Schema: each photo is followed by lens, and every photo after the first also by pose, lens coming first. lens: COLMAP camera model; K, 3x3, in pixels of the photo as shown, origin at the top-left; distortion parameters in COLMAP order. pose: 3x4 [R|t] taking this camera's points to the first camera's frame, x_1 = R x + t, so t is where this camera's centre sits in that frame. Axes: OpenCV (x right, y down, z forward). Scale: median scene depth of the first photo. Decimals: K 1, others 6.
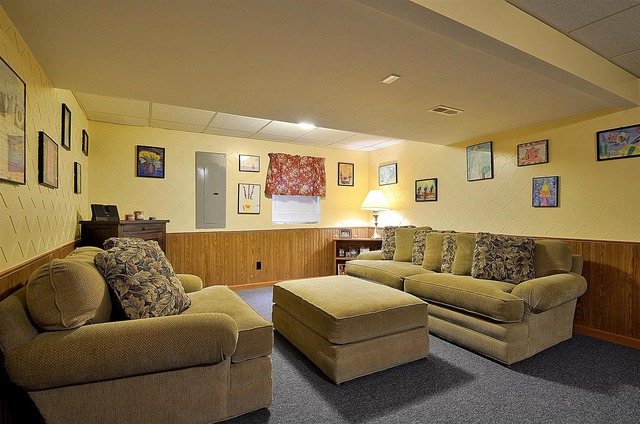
lens RADIAL K [[306.9, 0, 322.5], [0, 306.9, 210.9], [0, 0, 1]] dist [-0.002707, -0.000330]
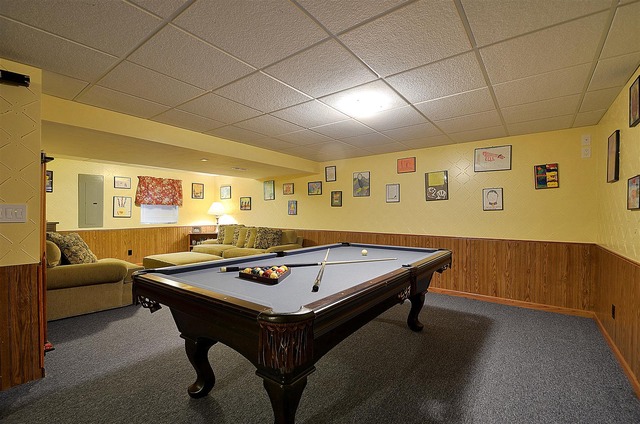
lens RADIAL K [[282.0, 0, 324.1], [0, 282.0, 214.7], [0, 0, 1]] dist [0.002657, -0.010131]
pose [[0.910439, 0.002421, 0.413636, 0.079819], [-0.007887, 0.999903, 0.011505, -0.025940], [-0.413568, -0.013737, 0.910370, -0.613563]]
